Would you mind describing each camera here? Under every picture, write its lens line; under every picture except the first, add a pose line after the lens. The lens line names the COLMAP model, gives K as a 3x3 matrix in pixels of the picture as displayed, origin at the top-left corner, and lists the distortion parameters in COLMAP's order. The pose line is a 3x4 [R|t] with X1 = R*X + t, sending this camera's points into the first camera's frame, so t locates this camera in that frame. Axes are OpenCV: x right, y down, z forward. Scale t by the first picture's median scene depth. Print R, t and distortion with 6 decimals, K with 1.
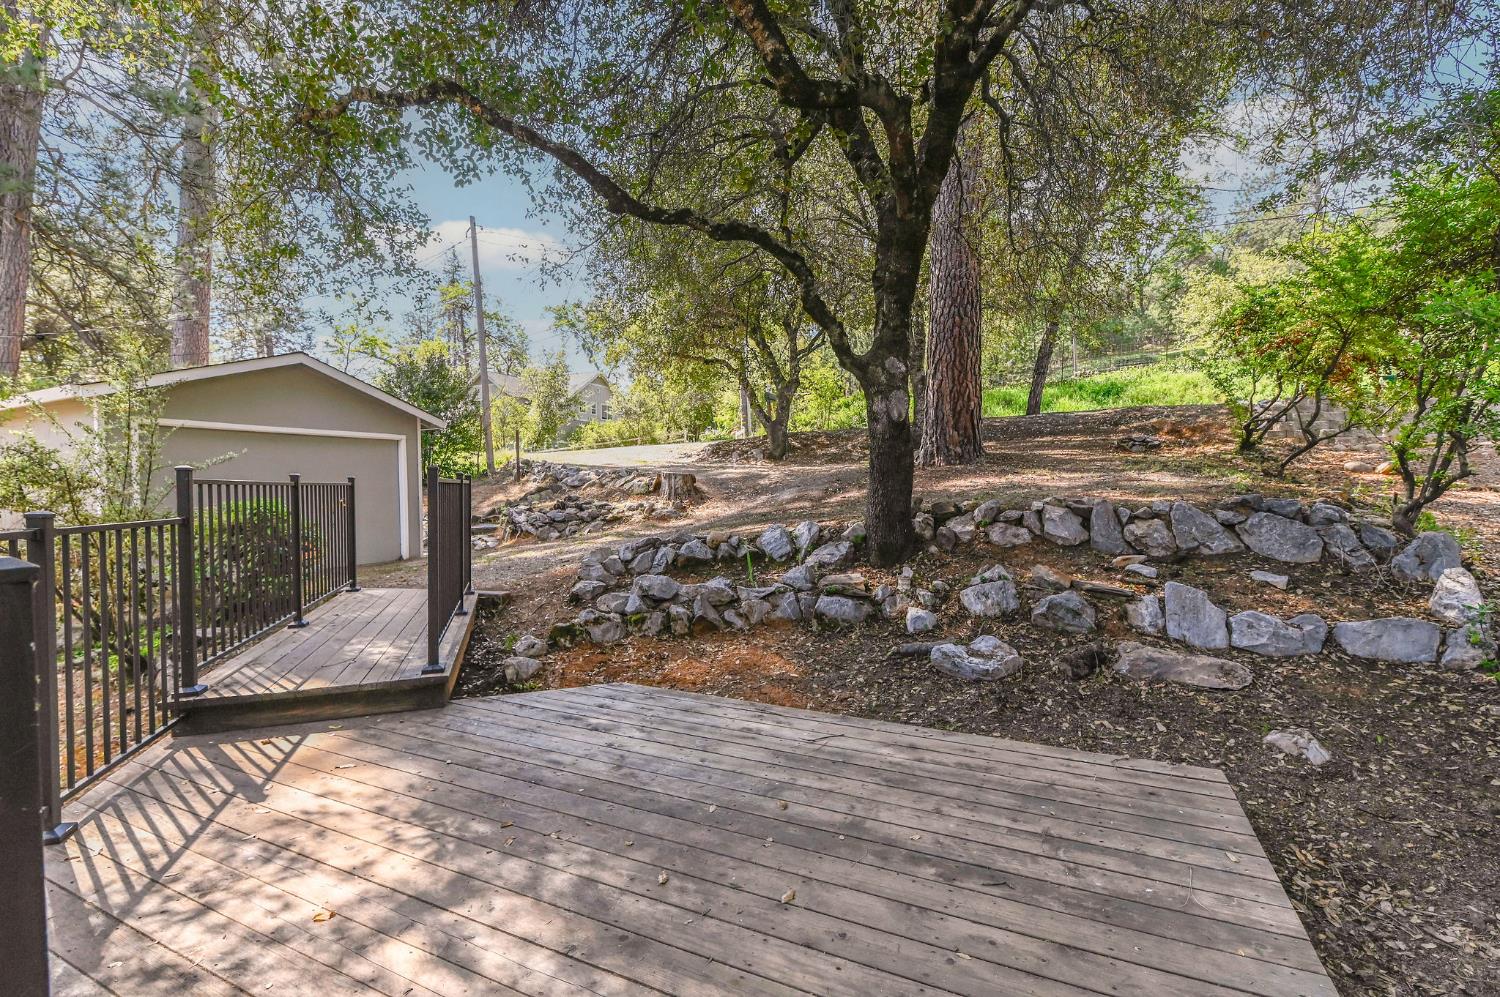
lens RADIAL K [[670.9, 0, 753.8], [0, 670.9, 506.6], [0, 0, 1]] dist [0.016672, -0.009024]
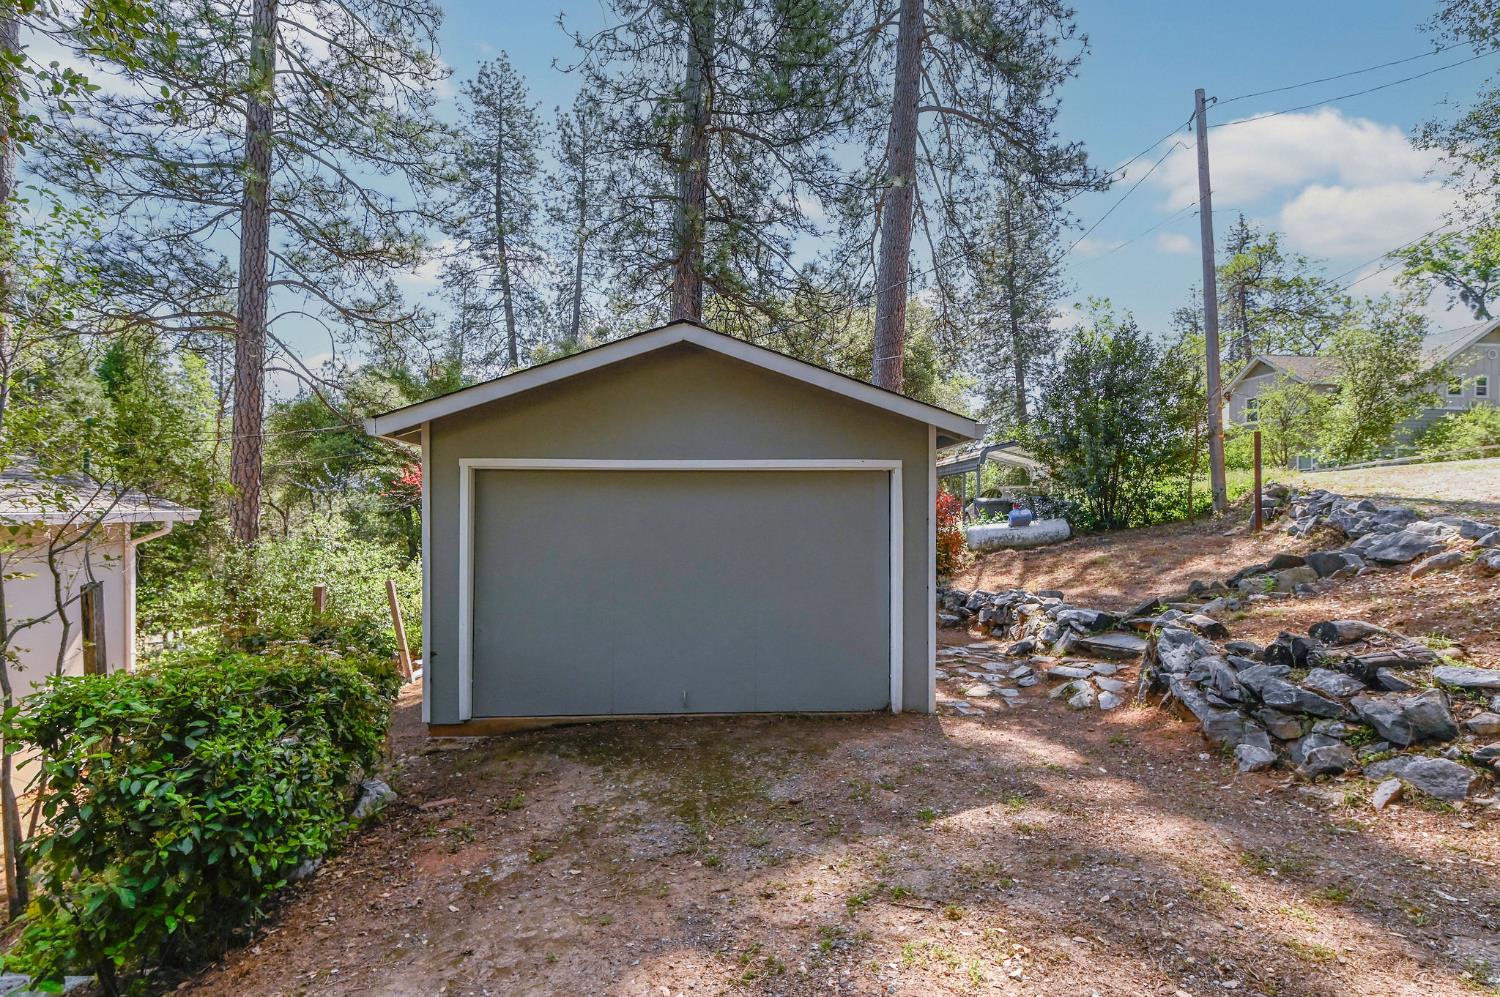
lens RADIAL K [[670.9, 0, 753.8], [0, 670.9, 506.6], [0, 0, 1]] dist [0.016672, -0.009024]
pose [[0.490035, 0.008677, -0.871660, -0.105430], [-0.032667, 0.999431, -0.008416, -0.046948], [0.871091, 0.032599, 0.490039, 0.487682]]
